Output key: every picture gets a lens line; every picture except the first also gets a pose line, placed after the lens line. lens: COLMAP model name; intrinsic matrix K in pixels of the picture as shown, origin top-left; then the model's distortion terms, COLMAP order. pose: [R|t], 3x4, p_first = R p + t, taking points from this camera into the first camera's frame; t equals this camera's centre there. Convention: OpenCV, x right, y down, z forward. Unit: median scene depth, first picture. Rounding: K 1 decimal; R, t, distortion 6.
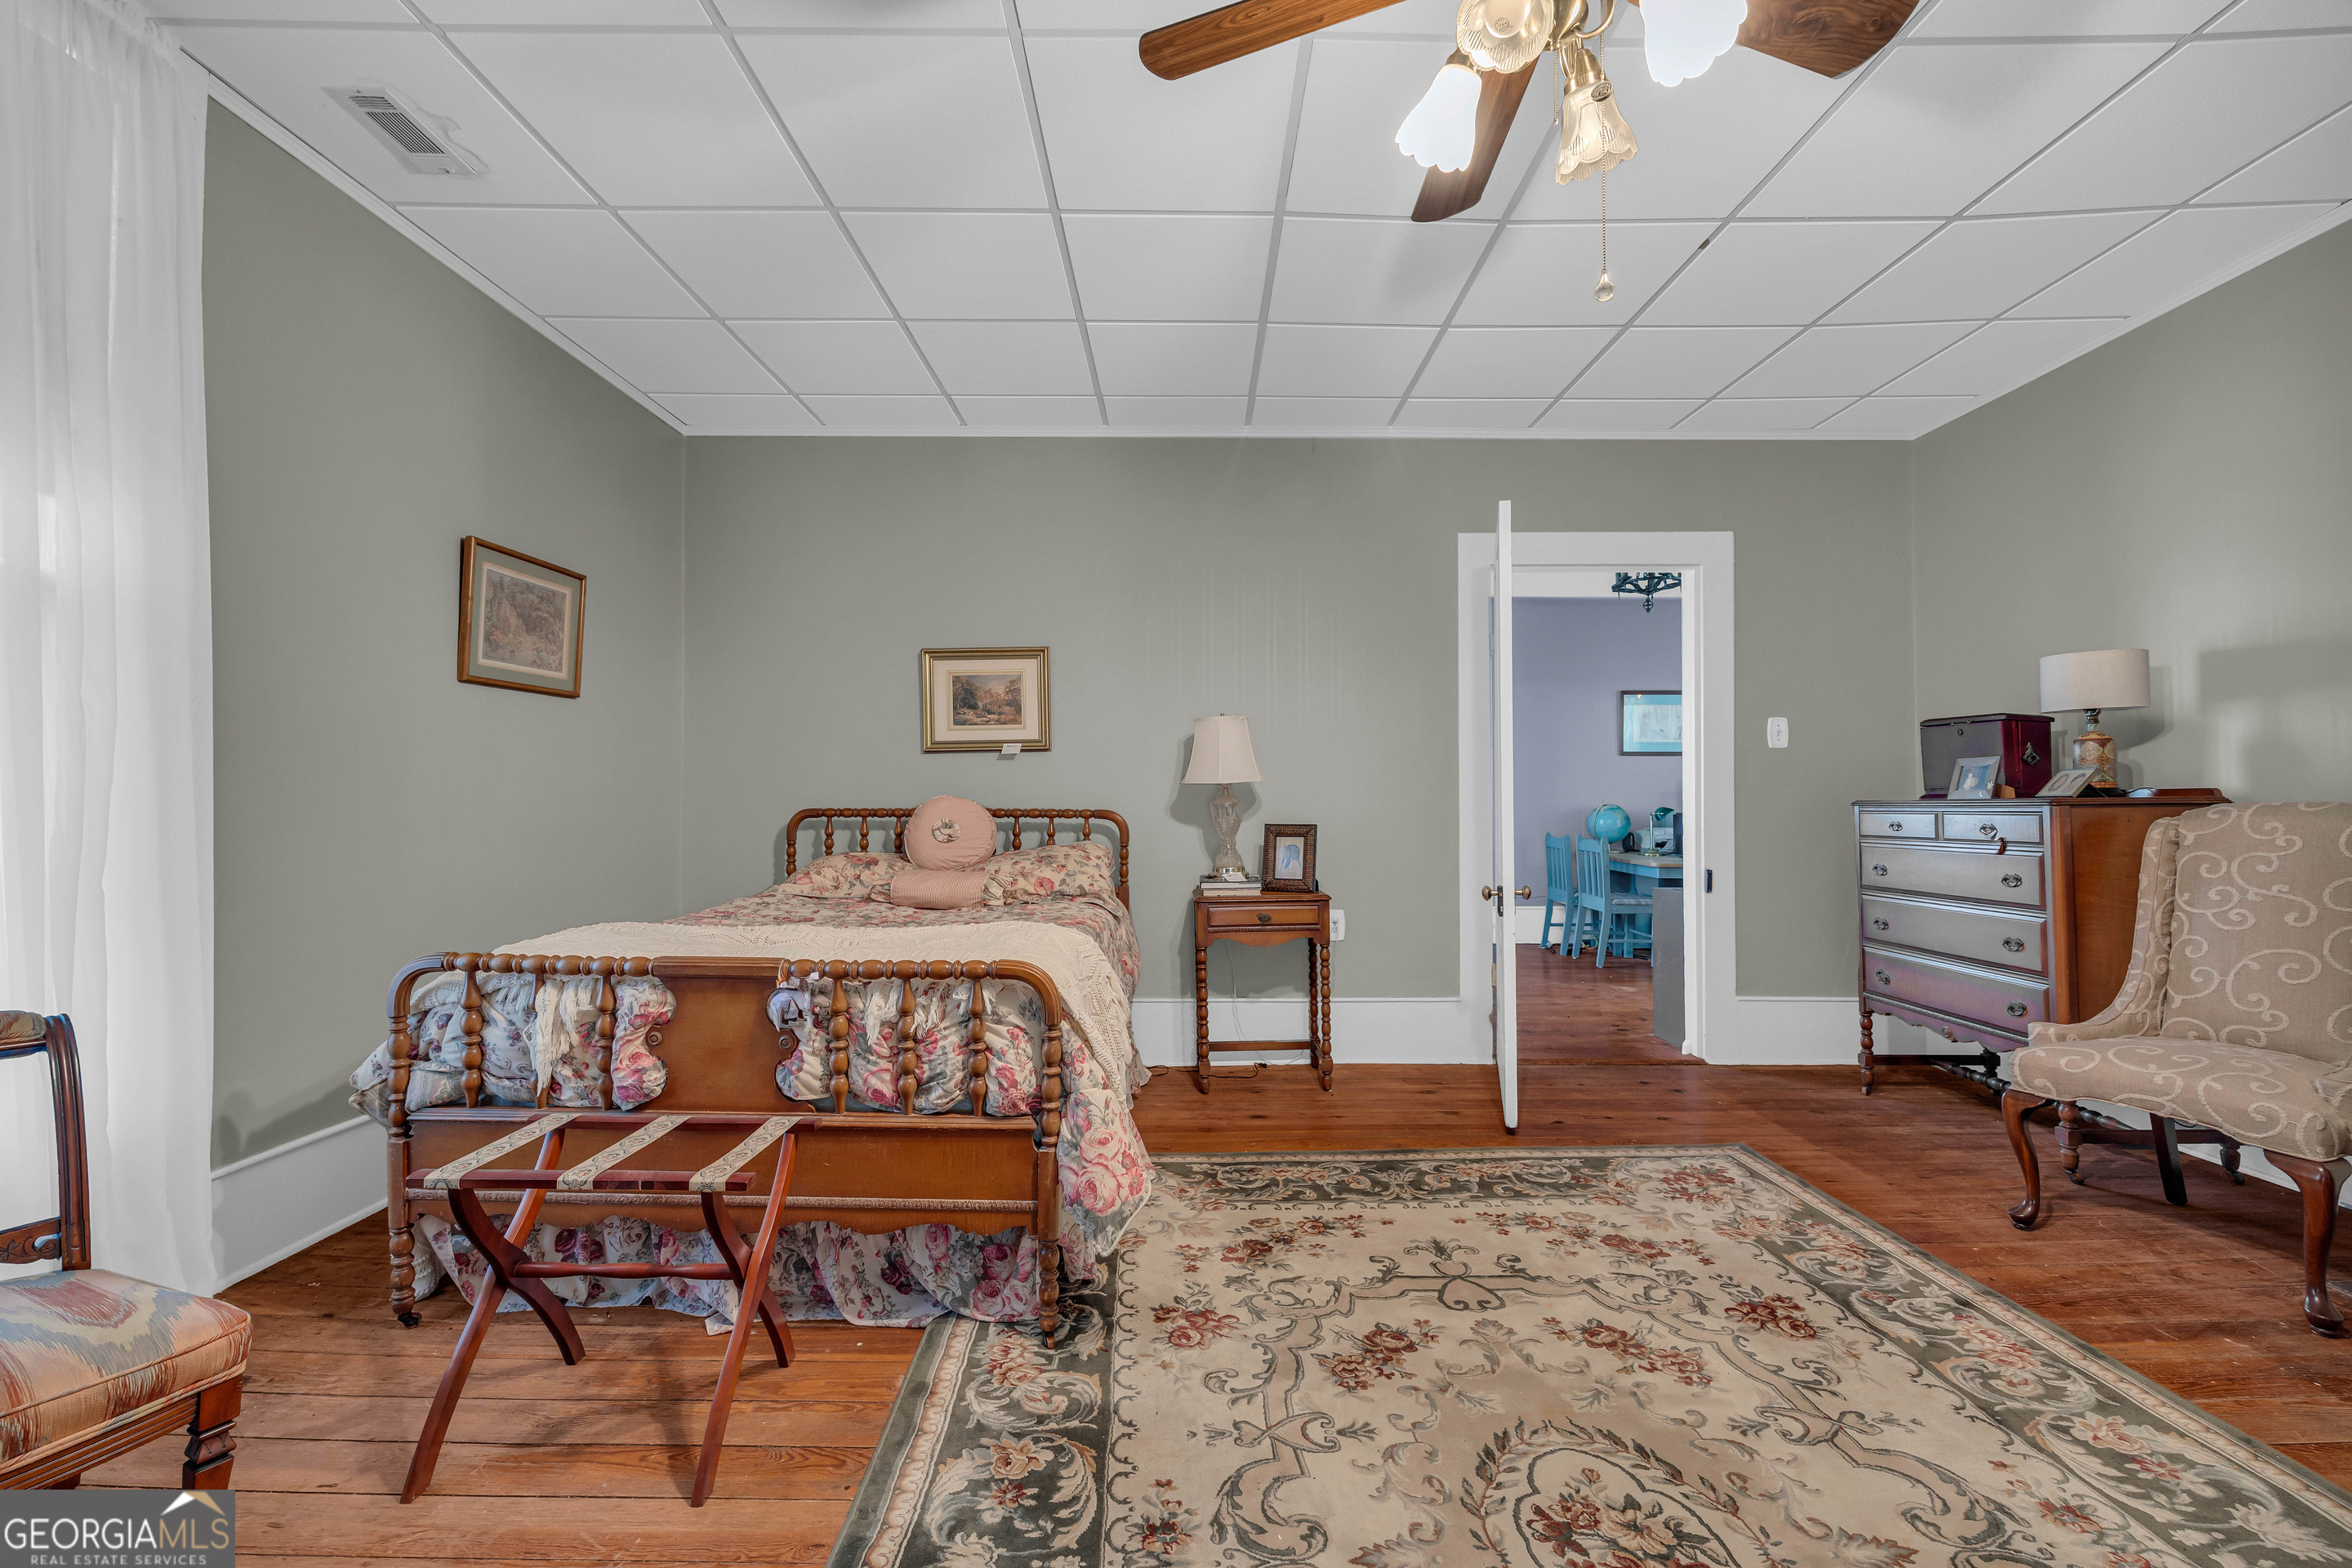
lens RADIAL K [[964.3, 0, 1200.8], [0, 964.3, 786.6], [0, 0, 1]] dist [-0.005570, 0.000662]
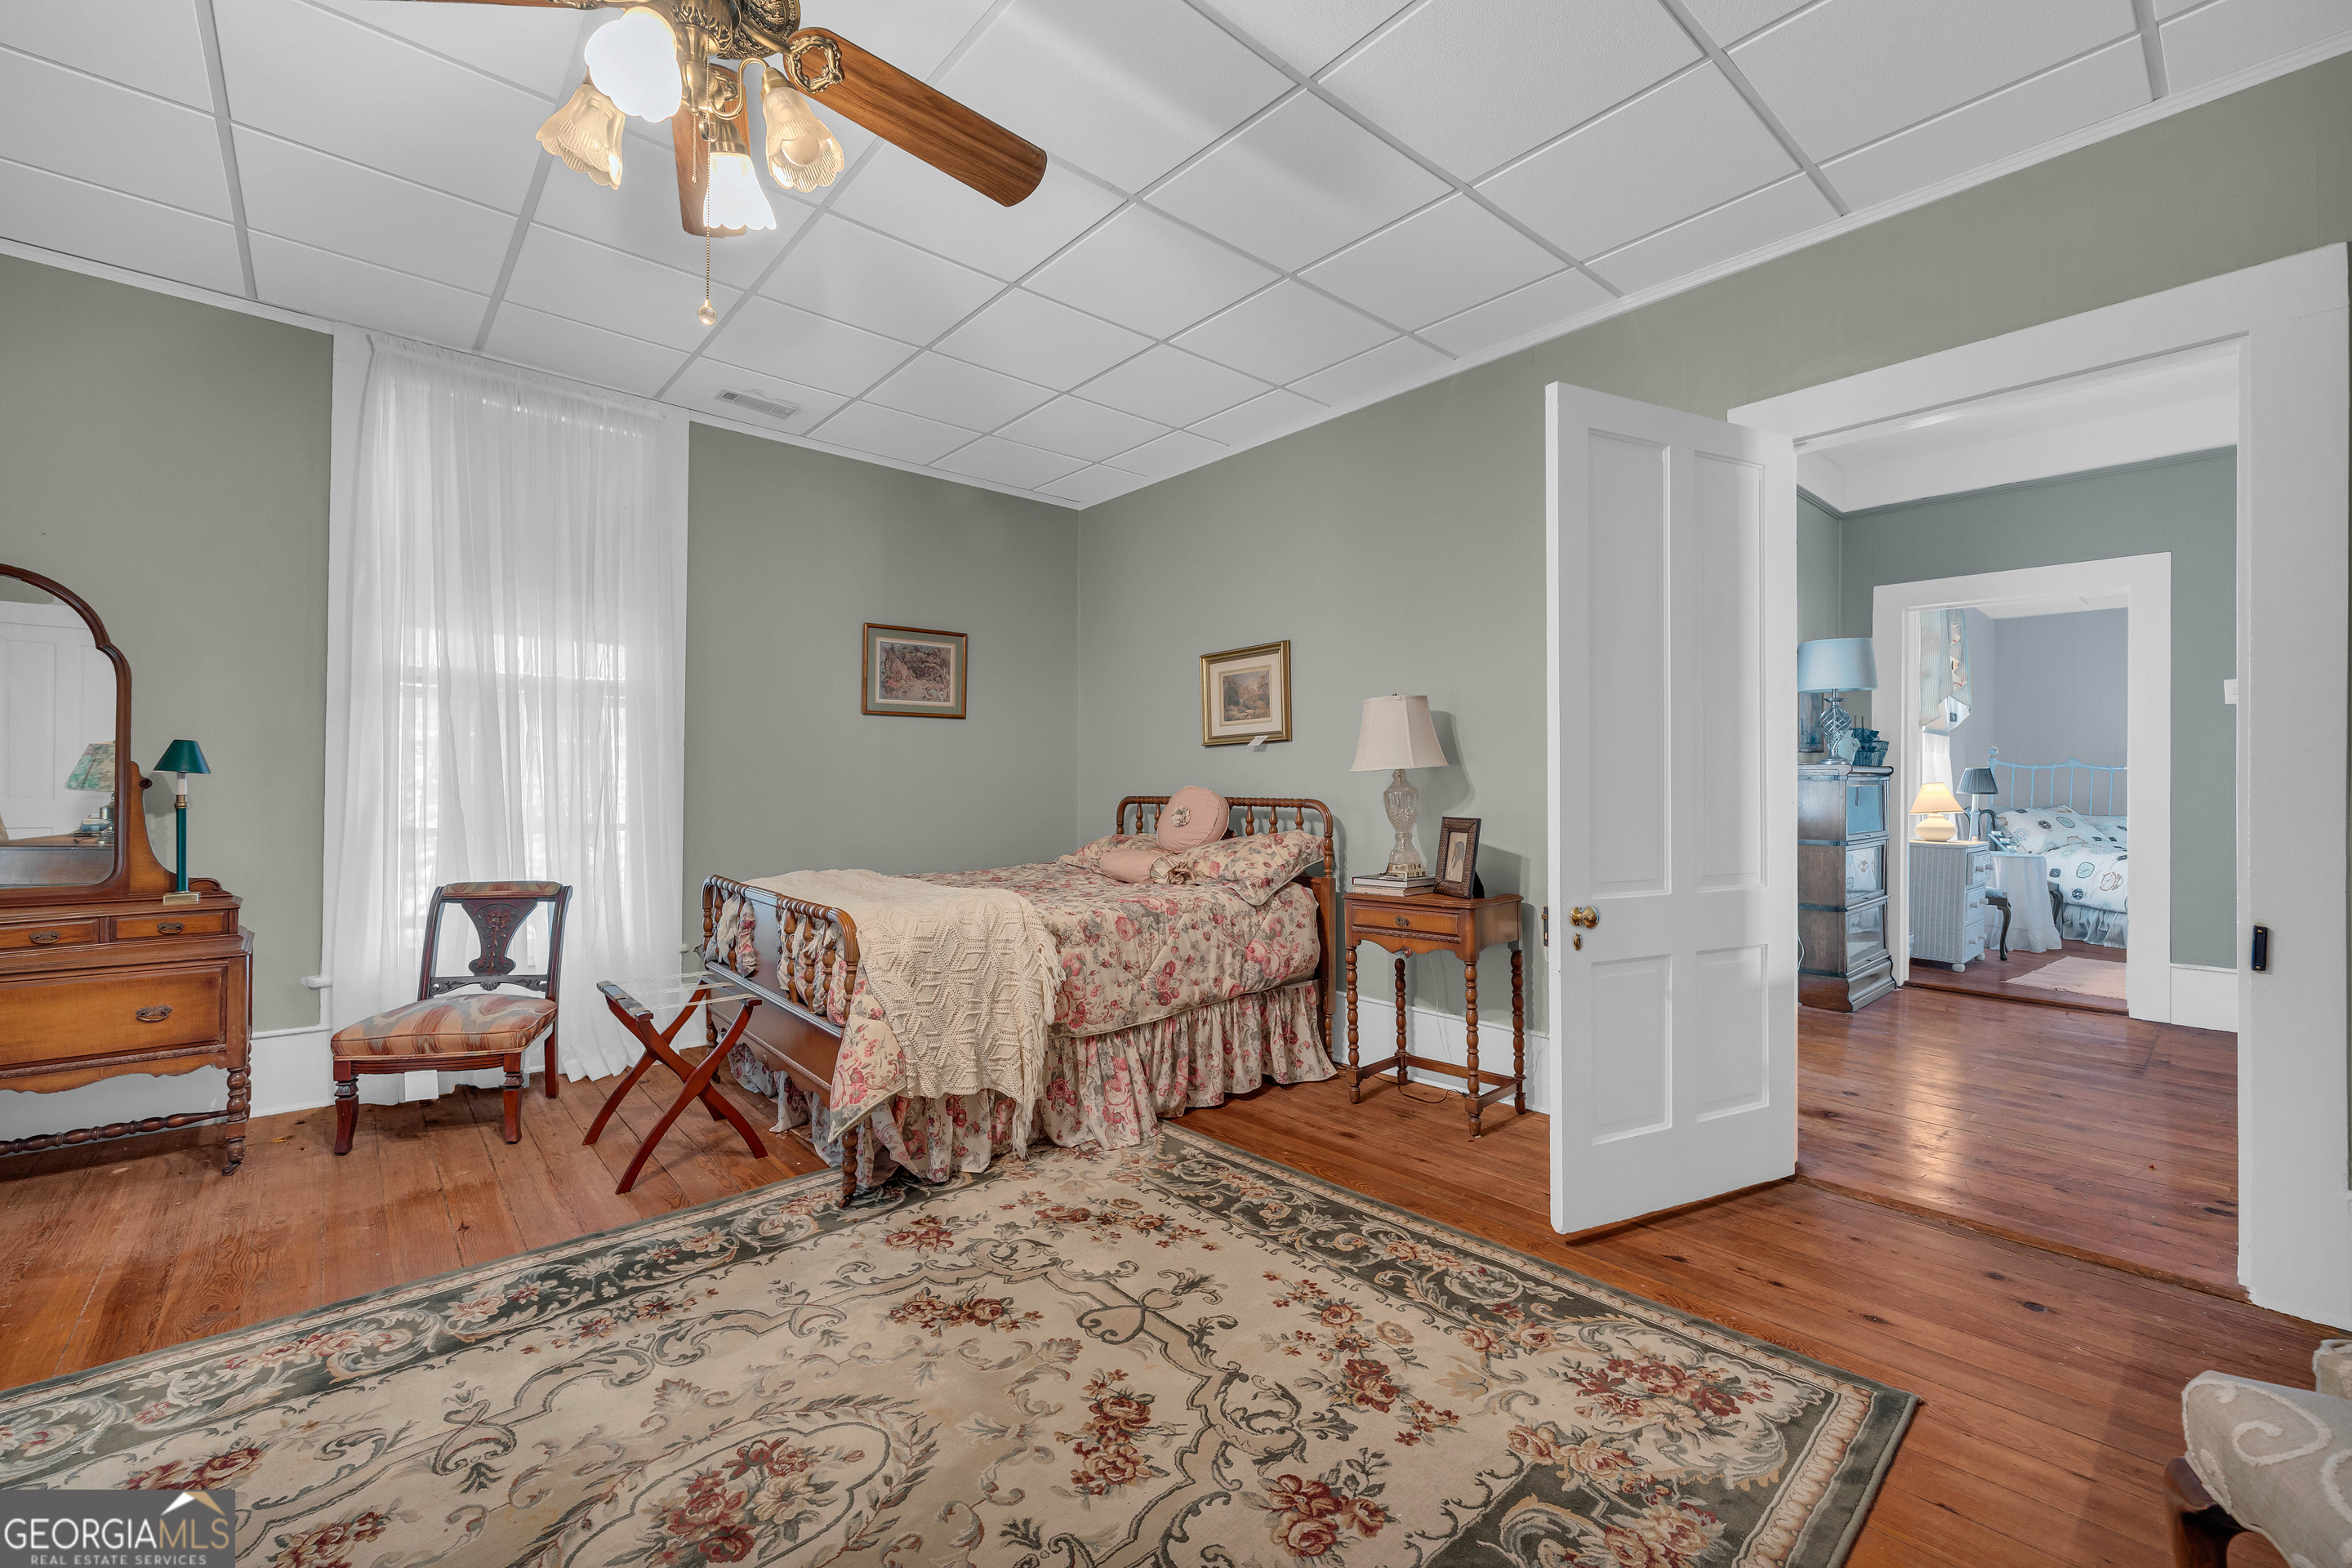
lens RADIAL K [[964.3, 0, 1170.6], [0, 964.3, 790.6], [0, 0, 1]] dist [-0.005570, 0.000662]
pose [[0.655141, 0.002016, -0.755504, 0.787686], [0.009561, 0.999894, 0.010960, 0.004116], [0.755446, -0.014403, 0.655053, 0.339996]]
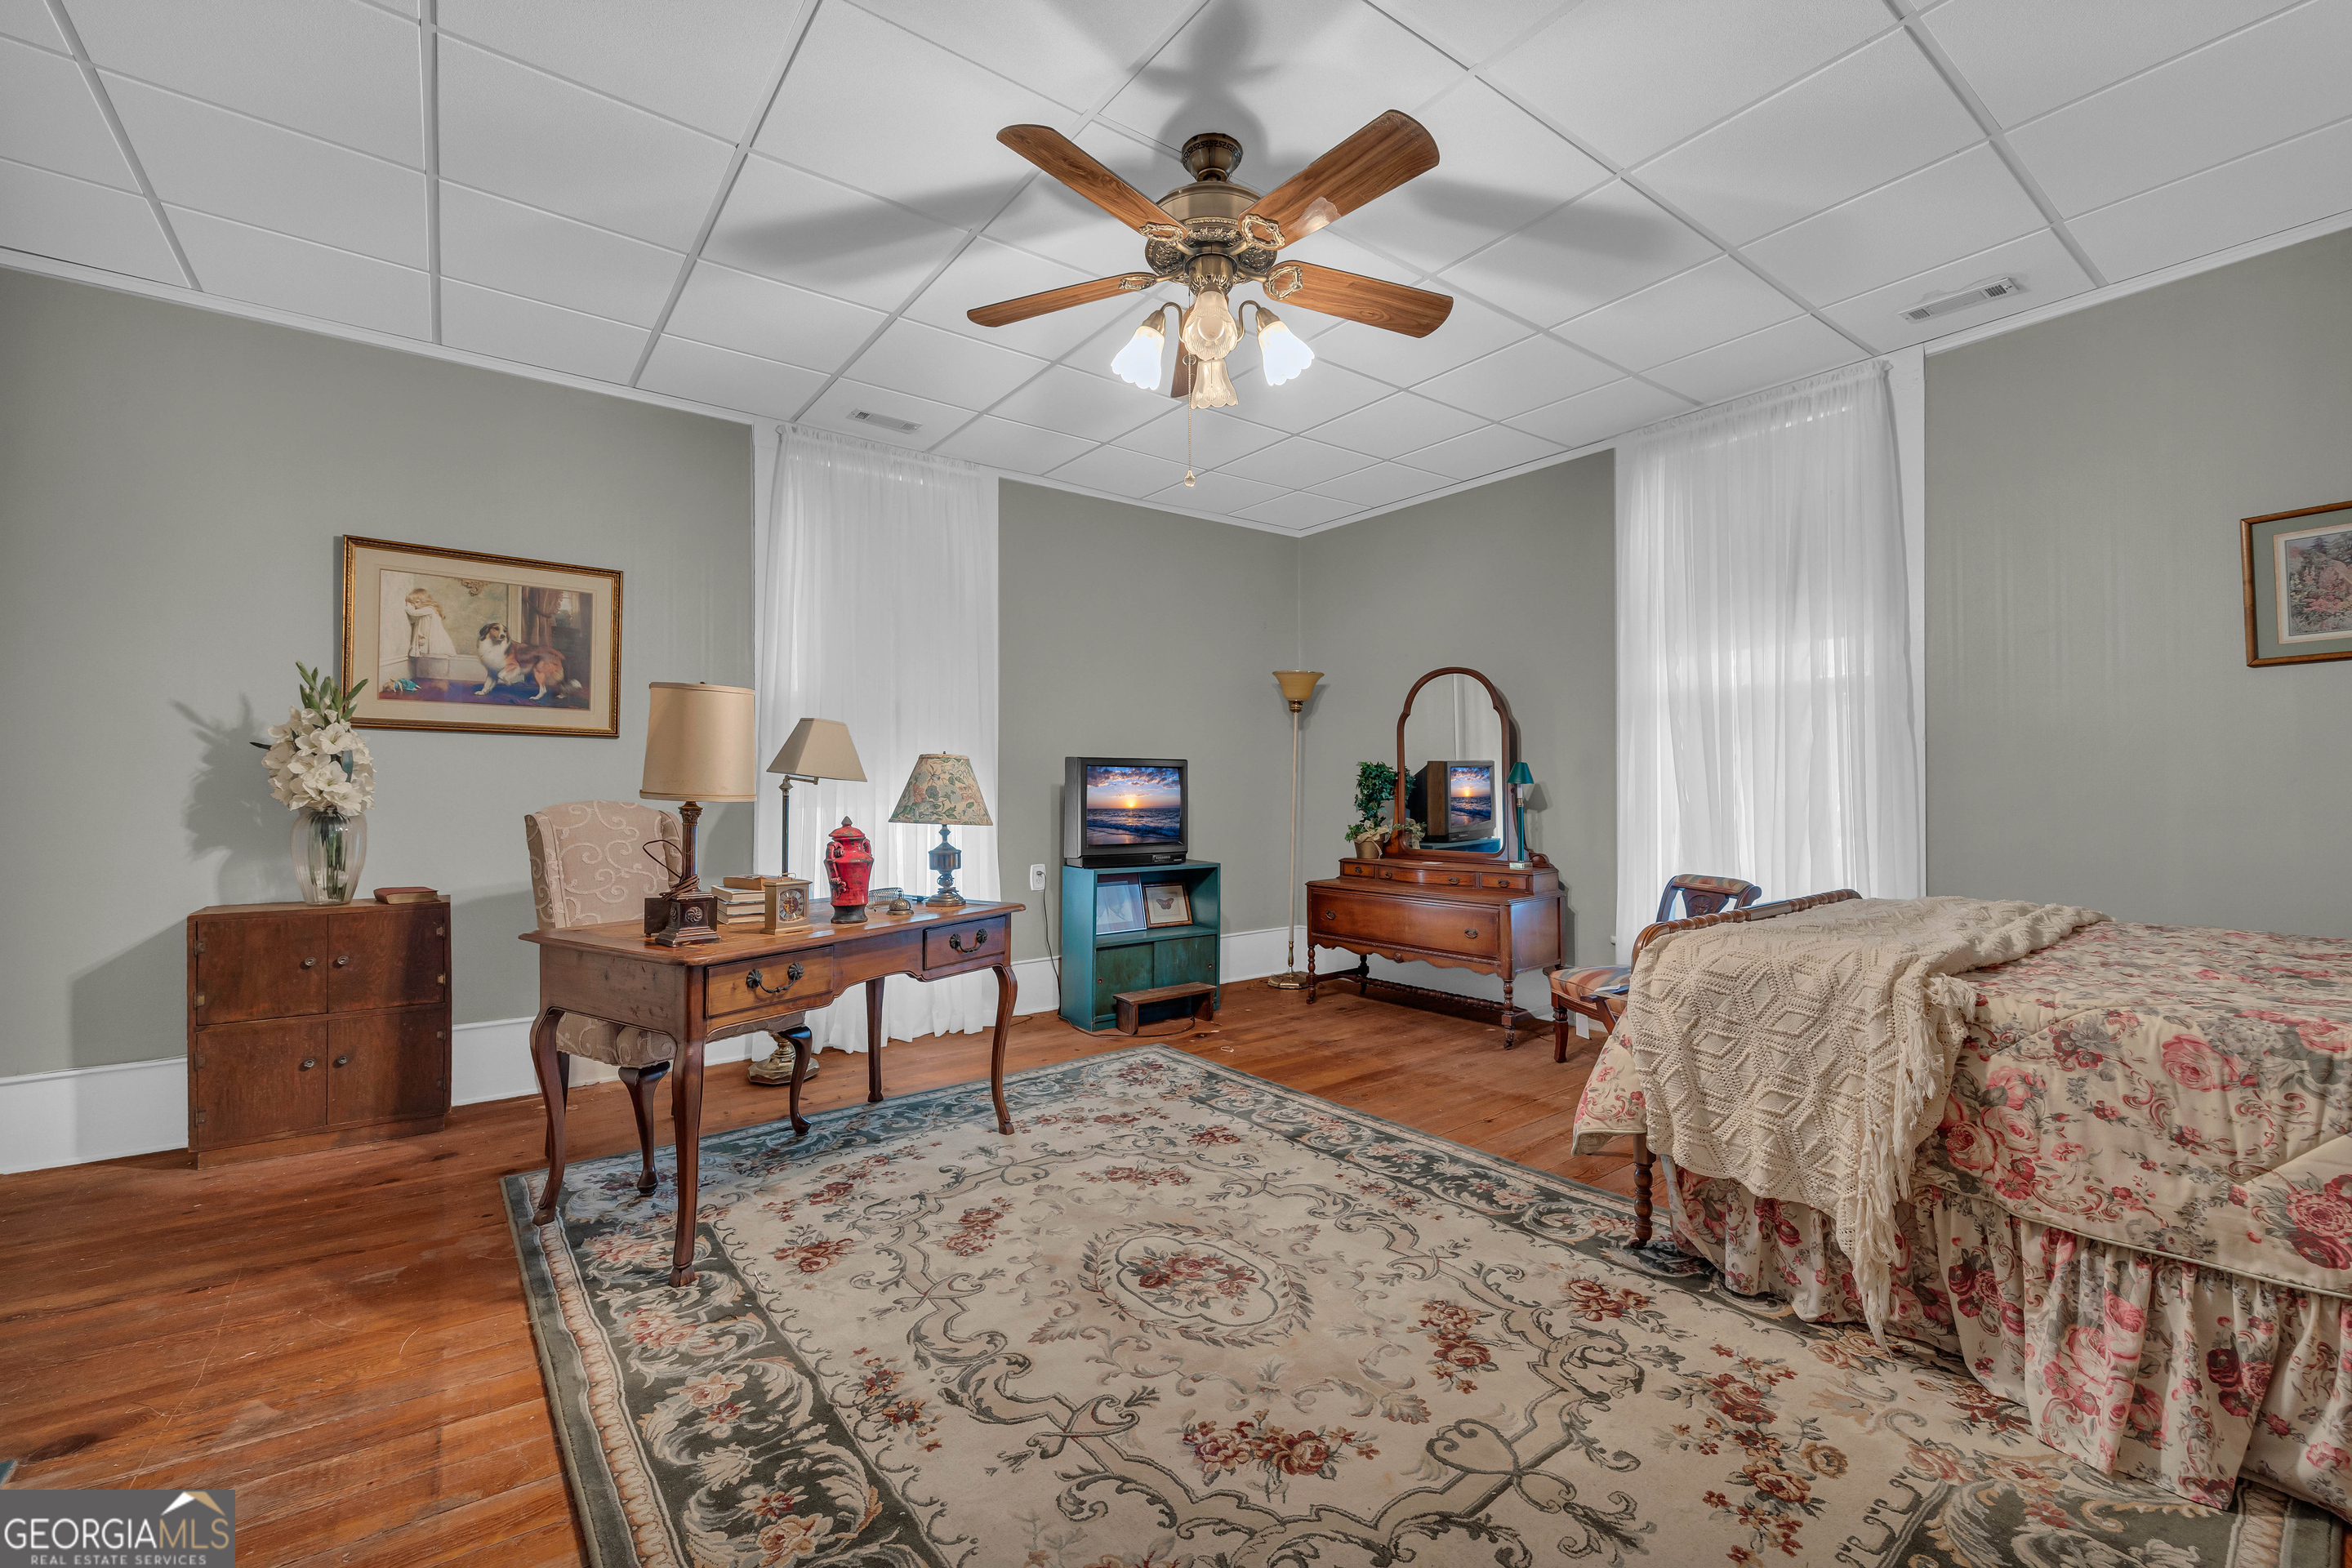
lens RADIAL K [[964.3, 0, 1189.2], [0, 964.3, 787.4], [0, 0, 1]] dist [-0.005570, 0.000662]
pose [[-0.800353, 0.000086, -0.599529, 0.704875], [0.017089, 0.999597, -0.022670, 0.018726], [0.599286, -0.028390, -0.800032, 1.149820]]
